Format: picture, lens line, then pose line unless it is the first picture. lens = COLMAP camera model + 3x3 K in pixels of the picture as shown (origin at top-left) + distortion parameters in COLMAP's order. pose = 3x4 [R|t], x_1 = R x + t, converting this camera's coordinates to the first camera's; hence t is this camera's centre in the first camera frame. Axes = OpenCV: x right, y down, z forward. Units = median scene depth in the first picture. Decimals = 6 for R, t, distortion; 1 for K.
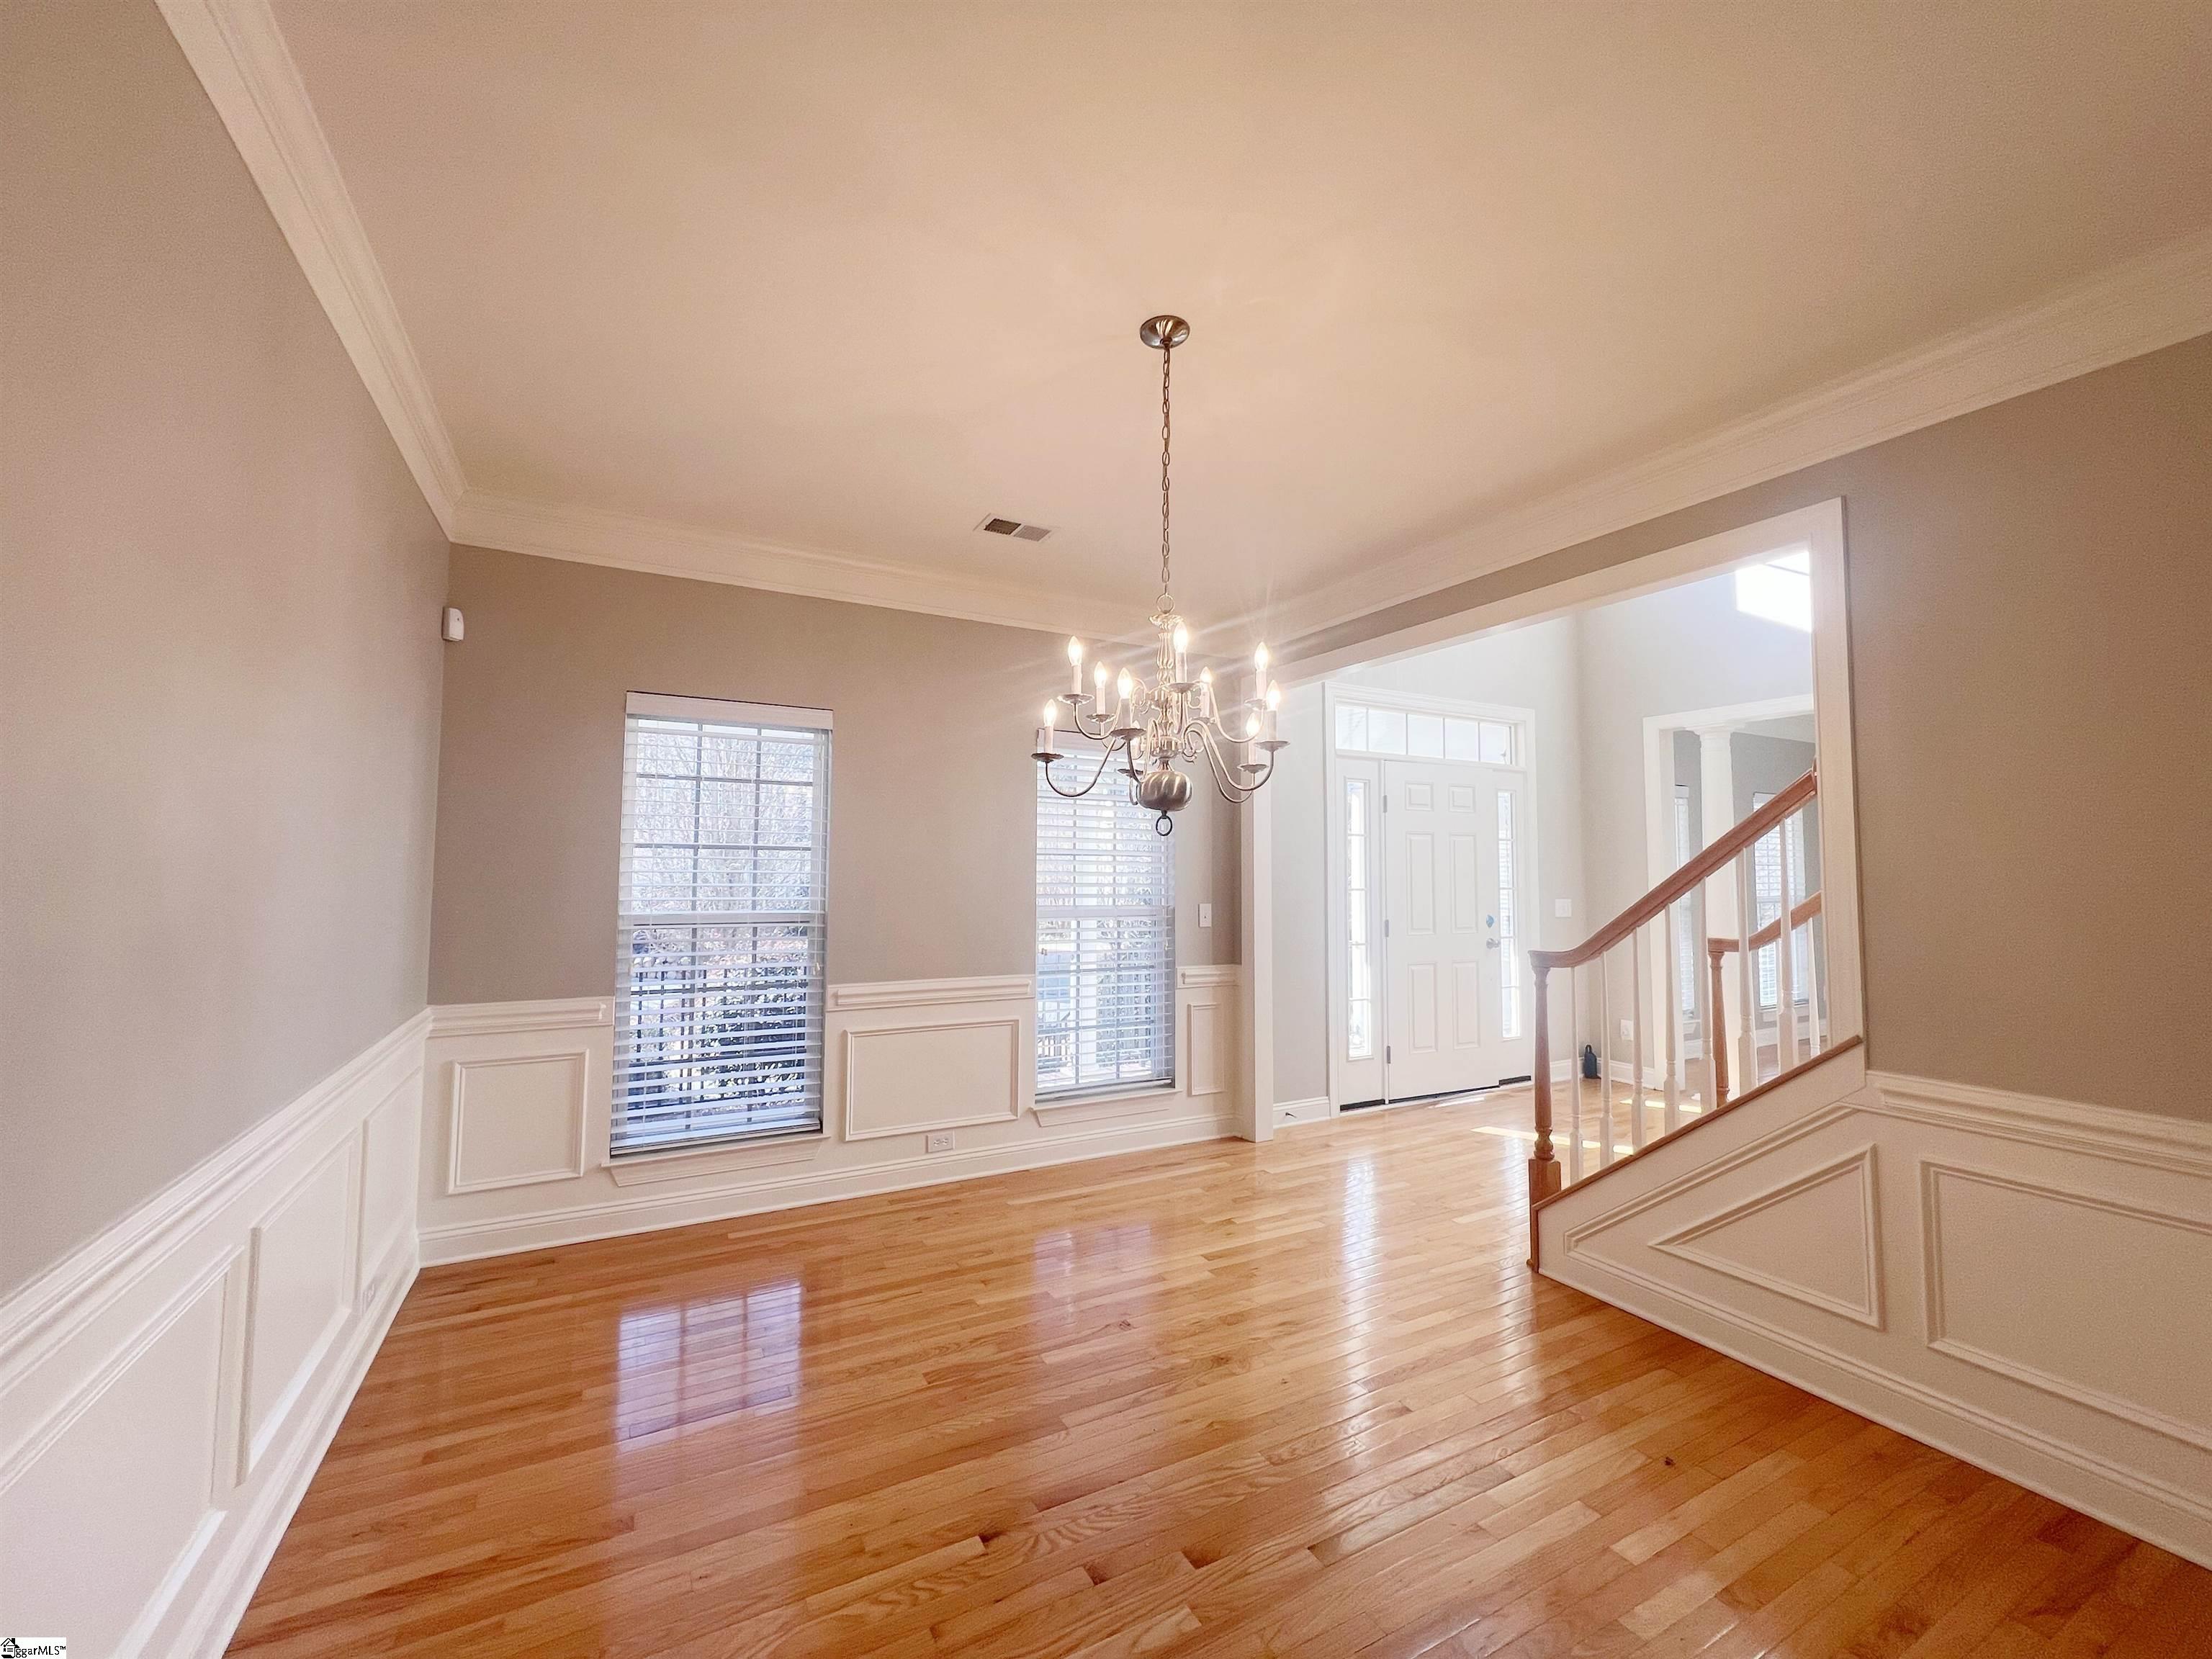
lens RADIAL K [[887.9, 0, 1102.9], [0, 887.9, 817.4], [0, 0, 1]] dist [-0.005672, 0.001216]
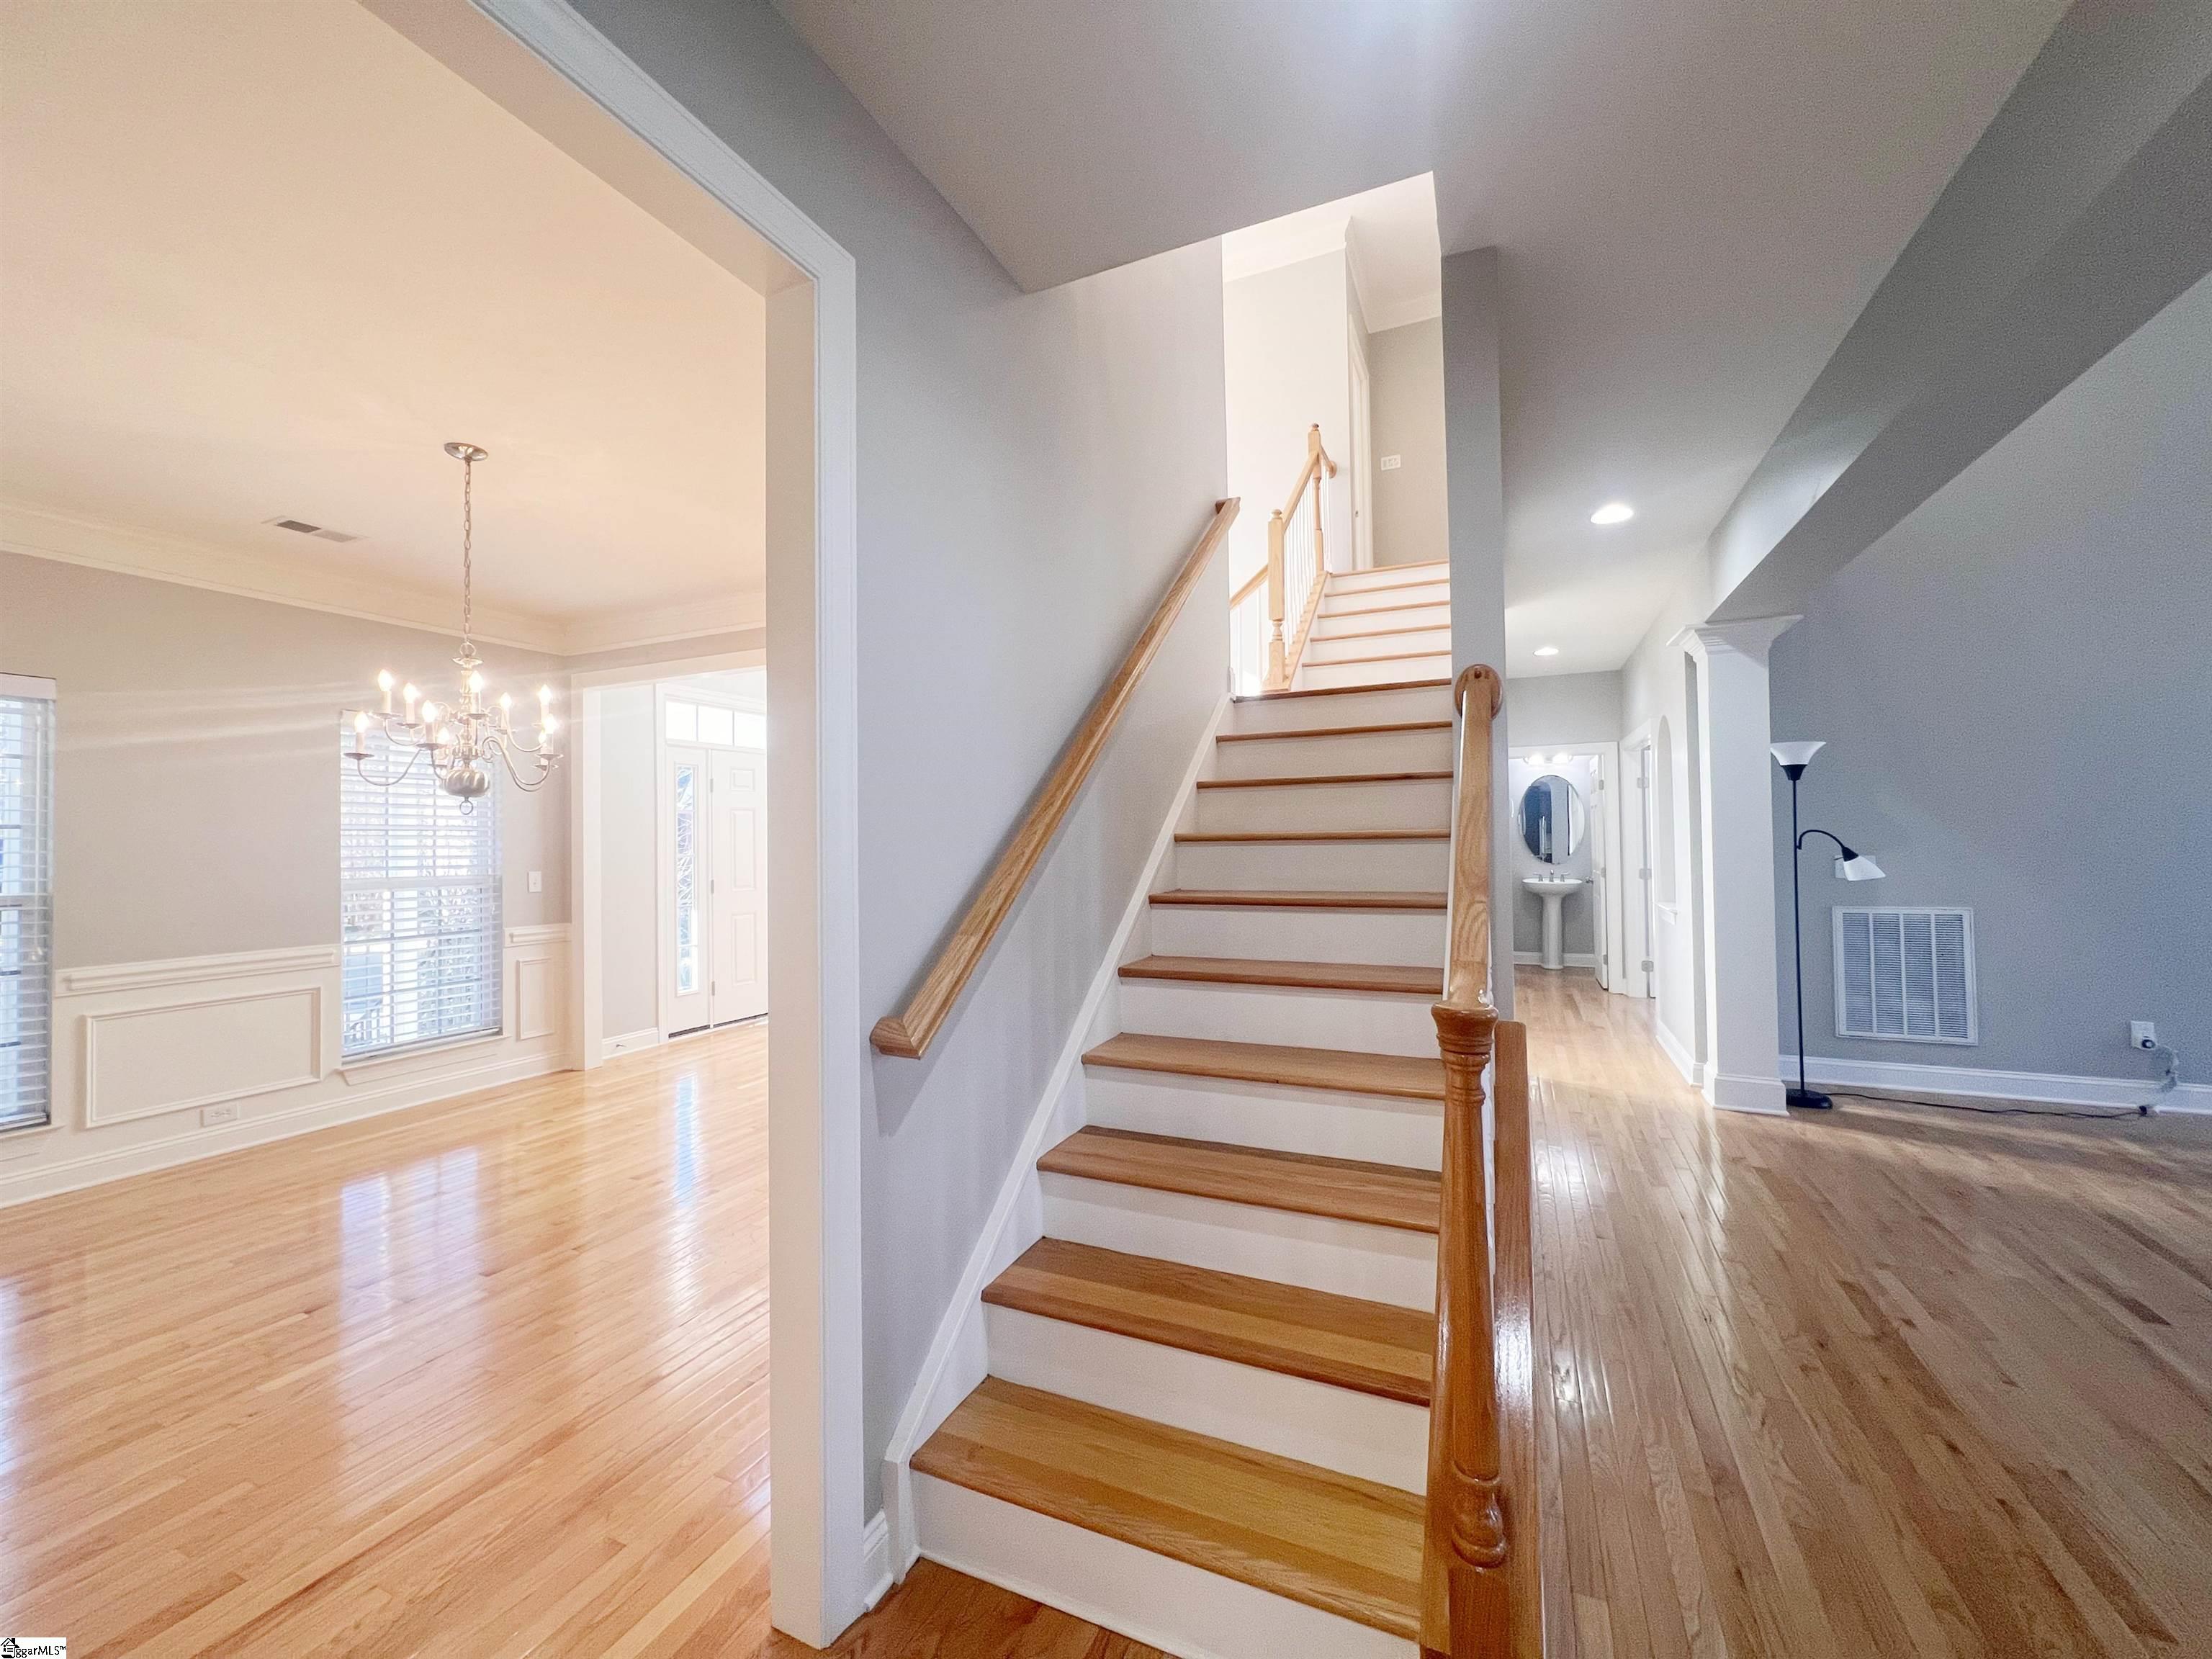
lens RADIAL K [[887.9, 0, 1105.1], [0, 887.9, 820.5], [0, 0, 1]] dist [-0.005672, 0.001216]
pose [[0.797297, -0.005178, 0.603565, 0.015540], [-0.014827, 0.999493, 0.028161, -0.013391], [-0.603405, -0.031401, 0.796816, -0.408943]]
